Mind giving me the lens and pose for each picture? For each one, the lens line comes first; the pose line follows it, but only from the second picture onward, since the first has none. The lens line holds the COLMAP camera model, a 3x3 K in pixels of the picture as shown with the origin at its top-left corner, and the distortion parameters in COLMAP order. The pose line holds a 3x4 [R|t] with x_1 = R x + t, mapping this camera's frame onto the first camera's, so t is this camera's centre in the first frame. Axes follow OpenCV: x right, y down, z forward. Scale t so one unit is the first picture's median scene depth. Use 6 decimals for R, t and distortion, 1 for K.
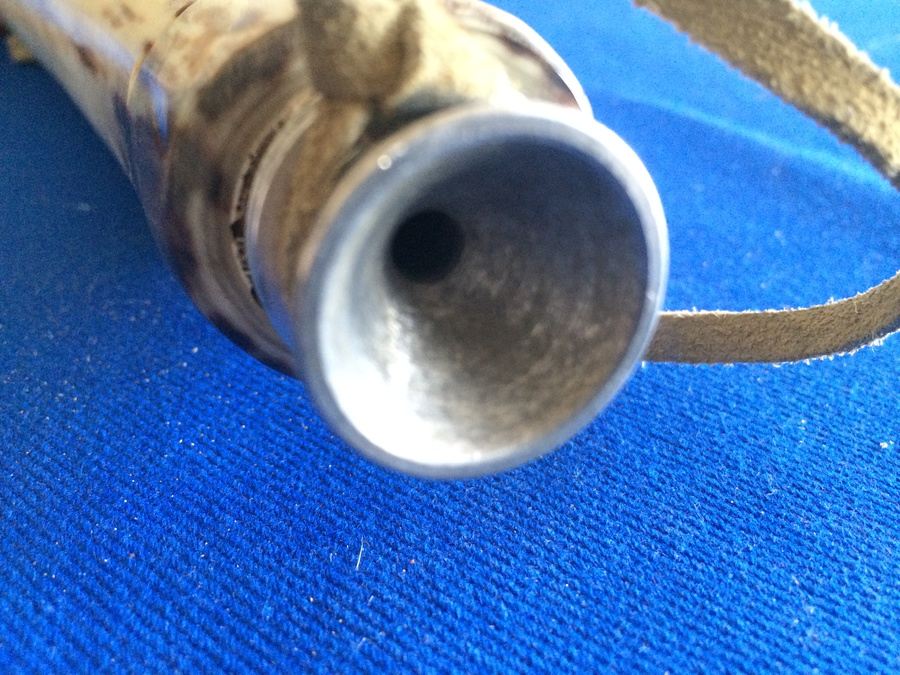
lens RADIAL K [[820.8, 0, 450.0], [0, 820.8, 337.5], [0, 0, 1]] dist [0.071110, -0.177876]
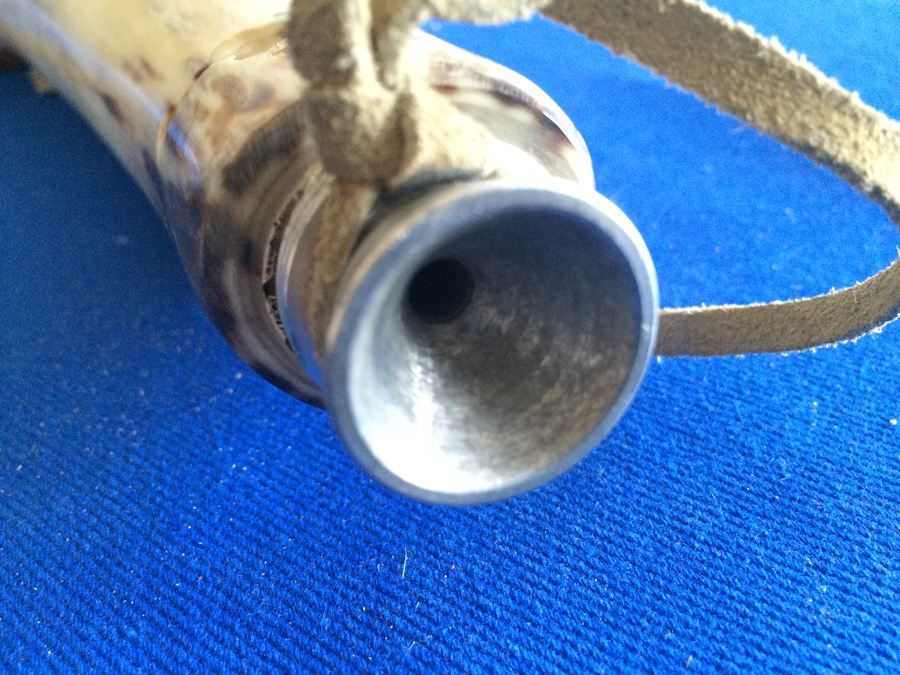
lens RADIAL K [[820.8, 0, 450.0], [0, 820.8, 337.5], [0, 0, 1]] dist [0.071110, -0.177876]
pose [[0.995915, -0.078456, -0.044706, 0.024162], [0.080124, 0.996105, 0.036820, -0.073990], [0.041643, -0.040251, 0.998321, -0.081582]]
